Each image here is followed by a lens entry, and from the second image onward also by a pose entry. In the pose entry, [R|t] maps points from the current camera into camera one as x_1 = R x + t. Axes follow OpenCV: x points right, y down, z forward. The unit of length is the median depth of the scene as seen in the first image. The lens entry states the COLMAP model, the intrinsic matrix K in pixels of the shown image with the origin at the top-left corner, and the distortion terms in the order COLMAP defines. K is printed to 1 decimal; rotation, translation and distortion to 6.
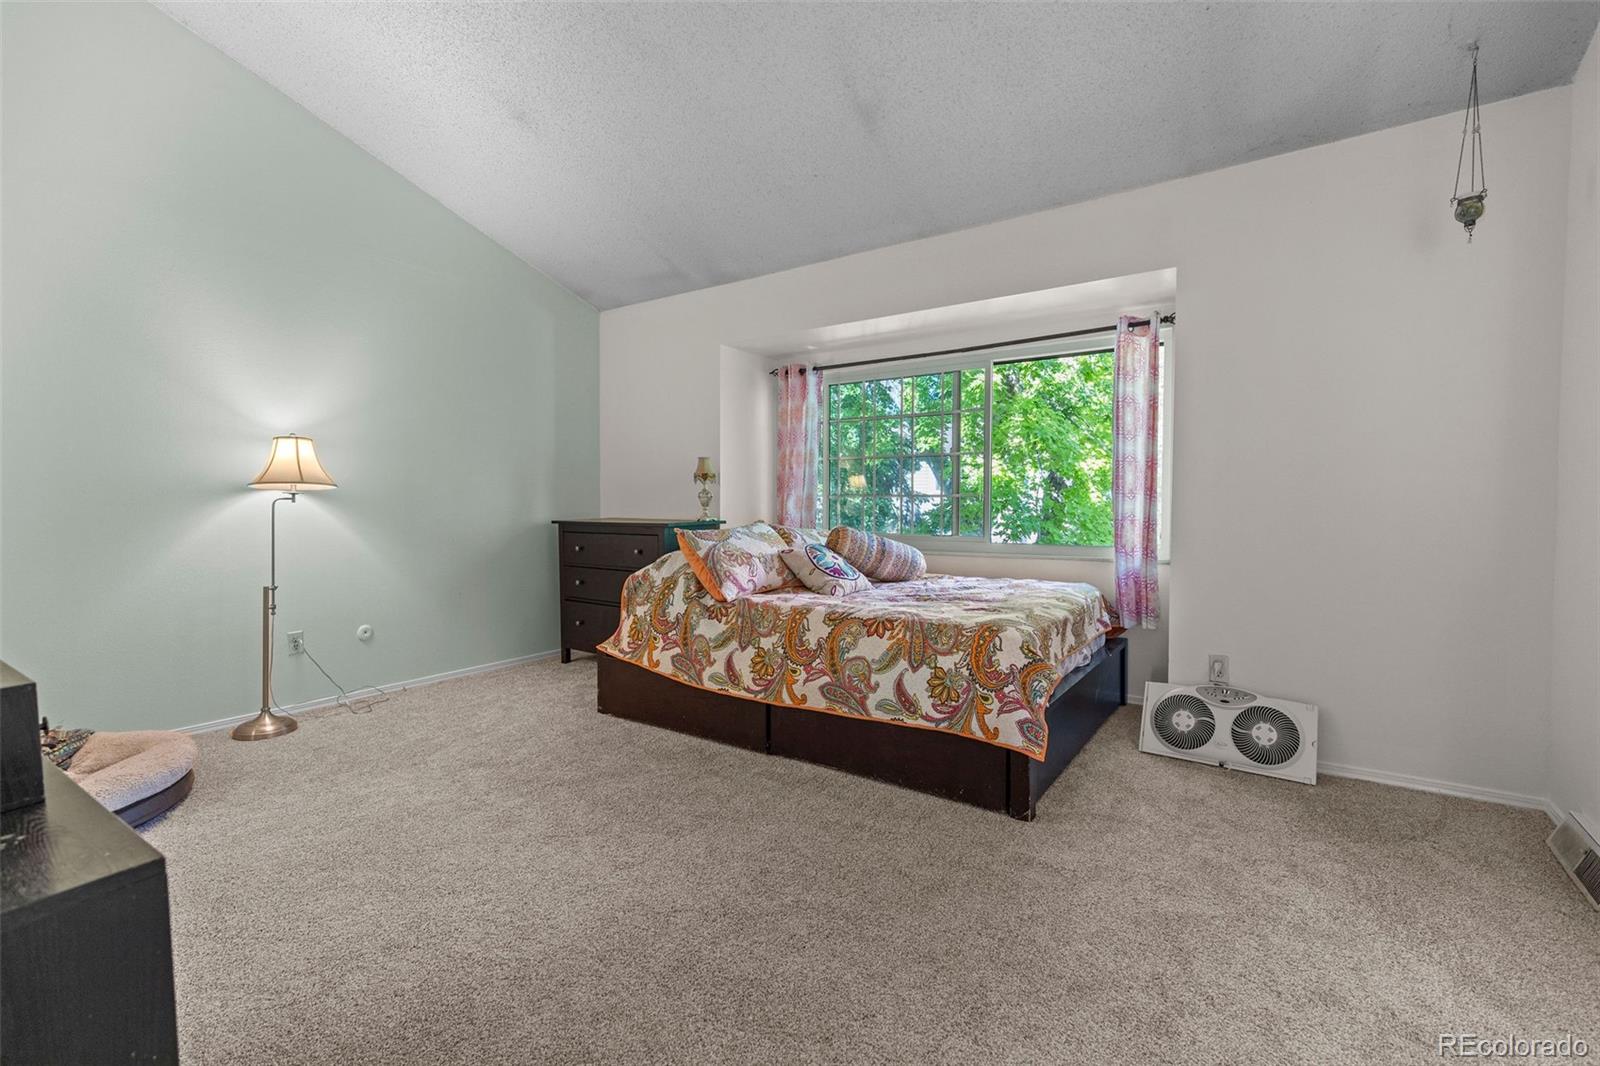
lens RADIAL K [[718.1, 0, 800.2], [0, 718.1, 529.7], [0, 0, 1]] dist [0.005017, -0.000938]
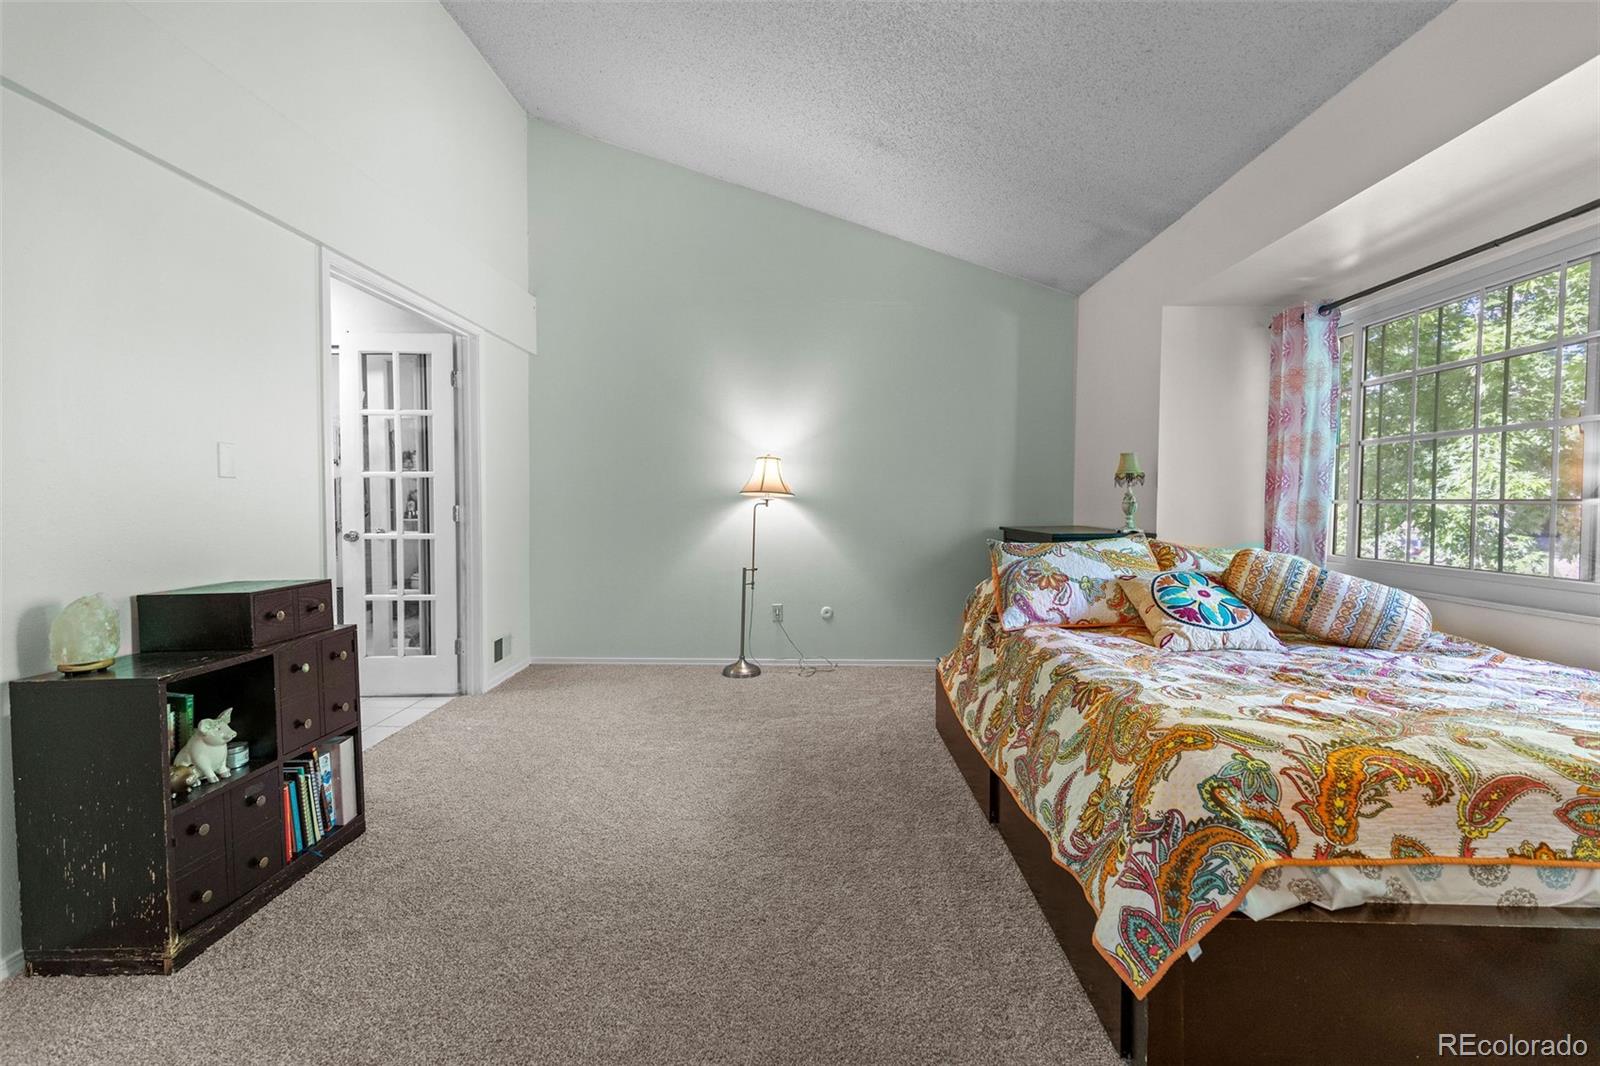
lens RADIAL K [[718.1, 0, 798.2], [0, 718.1, 527.8], [0, 0, 1]] dist [0.005017, -0.000938]
pose [[0.538182, 0.032881, -0.842187, 0.437376], [-0.038274, 0.999161, 0.014551, -0.019376], [0.841959, 0.024403, 0.538989, 0.330139]]
